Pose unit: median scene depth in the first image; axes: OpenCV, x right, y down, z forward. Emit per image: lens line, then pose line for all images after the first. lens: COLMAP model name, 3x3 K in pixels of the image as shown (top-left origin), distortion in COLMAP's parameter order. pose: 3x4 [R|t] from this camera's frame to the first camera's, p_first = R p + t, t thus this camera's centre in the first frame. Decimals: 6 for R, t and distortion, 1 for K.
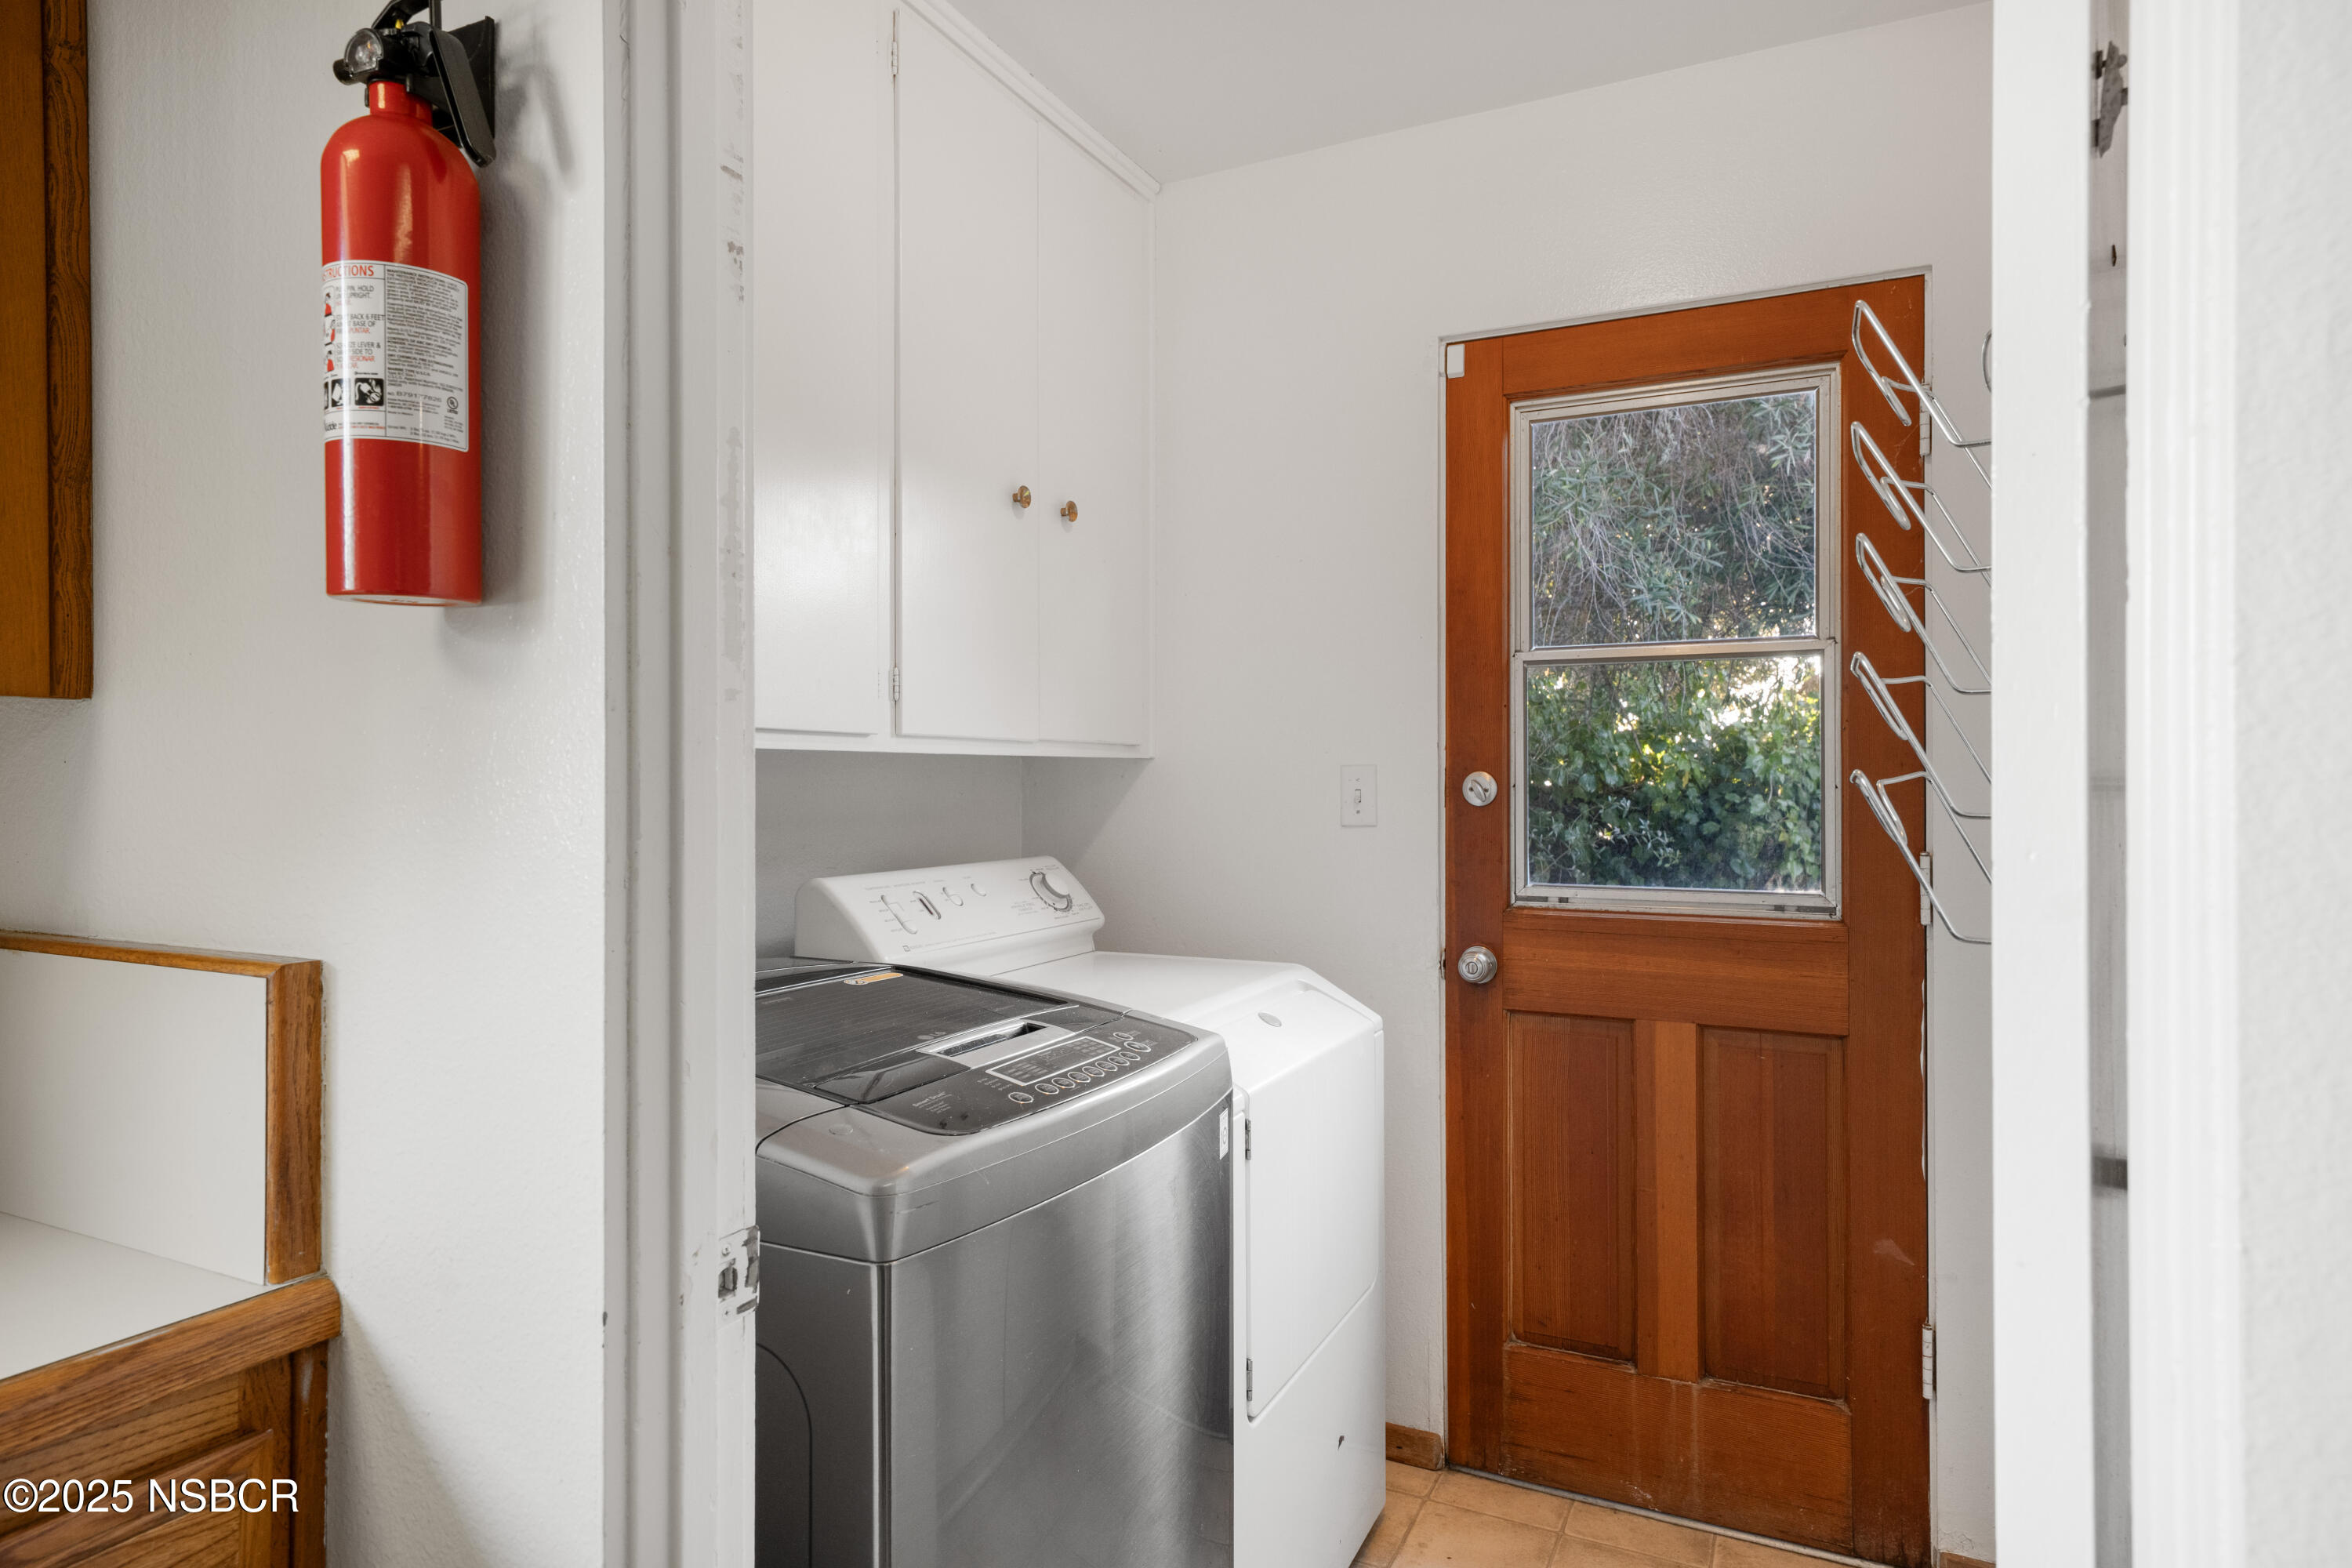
lens RADIAL K [[1403.6, 0, 1177.9], [0, 1403.6, 781.0], [0, 0, 1]] dist [-0.011240, 0.000950]
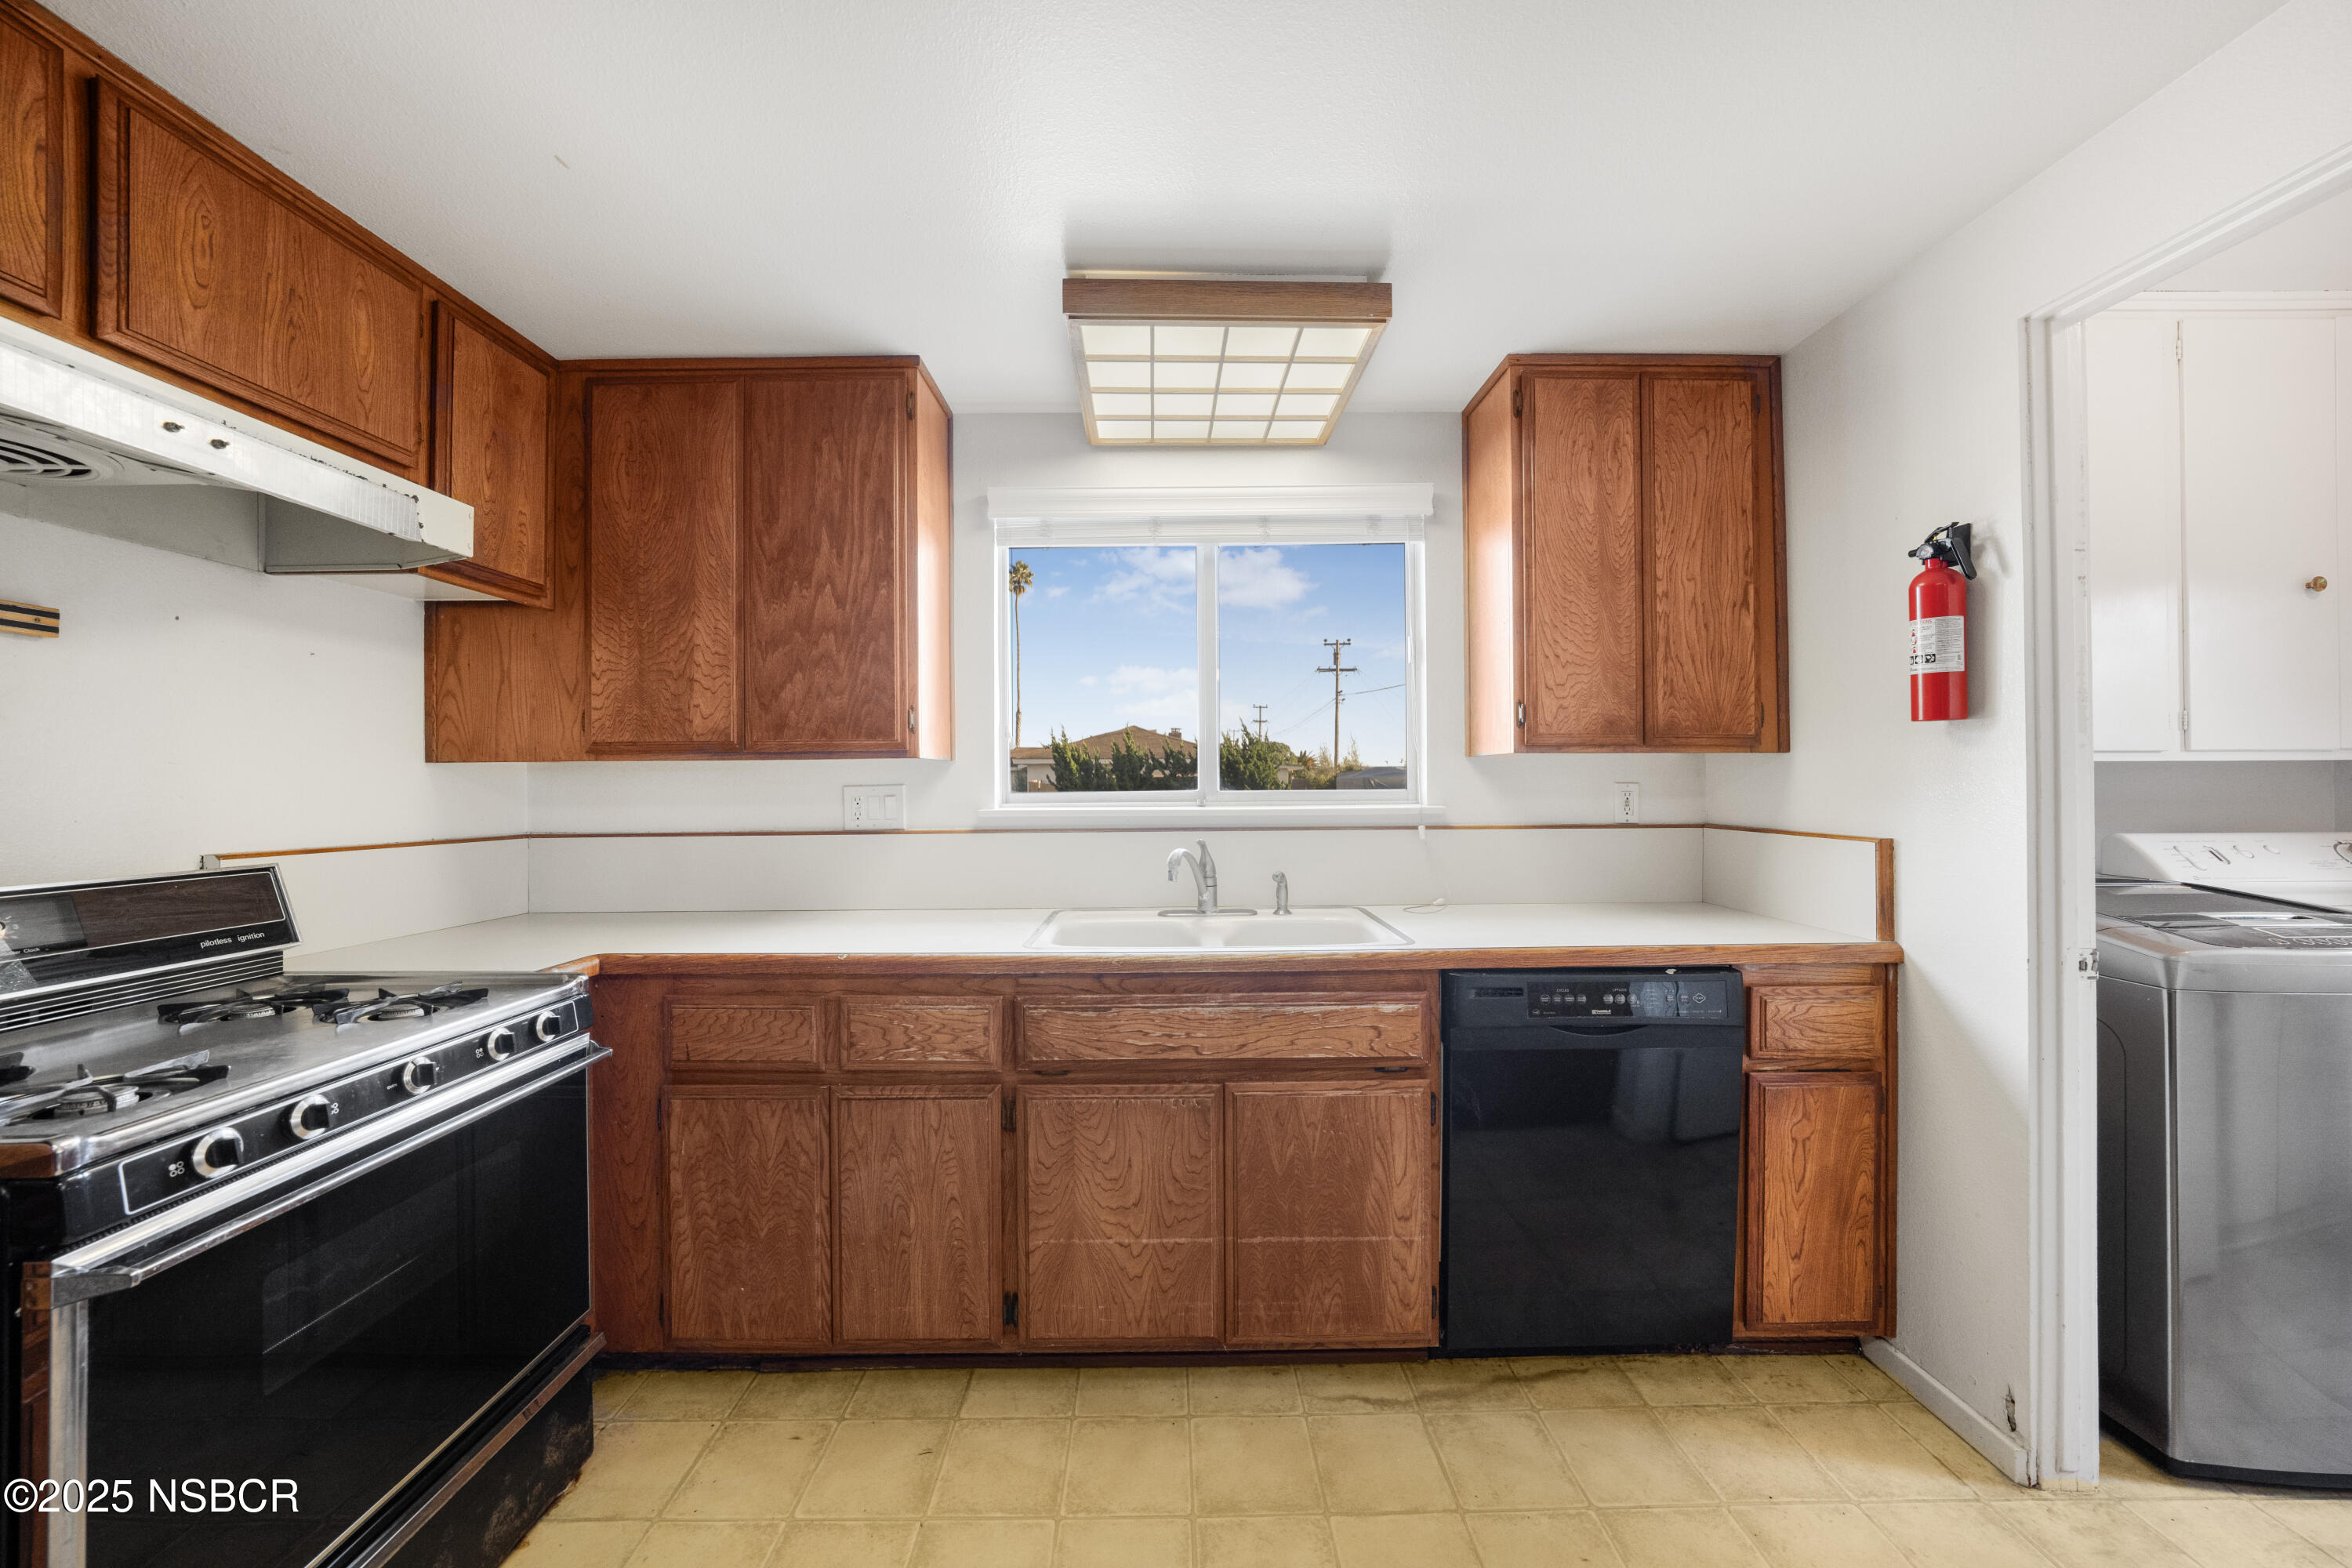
lens RADIAL K [[870.1, 0, 1176.6], [0, 870.1, 775.0], [0, 0, 1]] dist [-0.001572, 0.001281]
pose [[0.482586, -0.007457, -0.875817, 0.299258], [0.003022, 0.999972, -0.006849, -0.000195], [0.875843, 0.000659, 0.482595, -1.308831]]
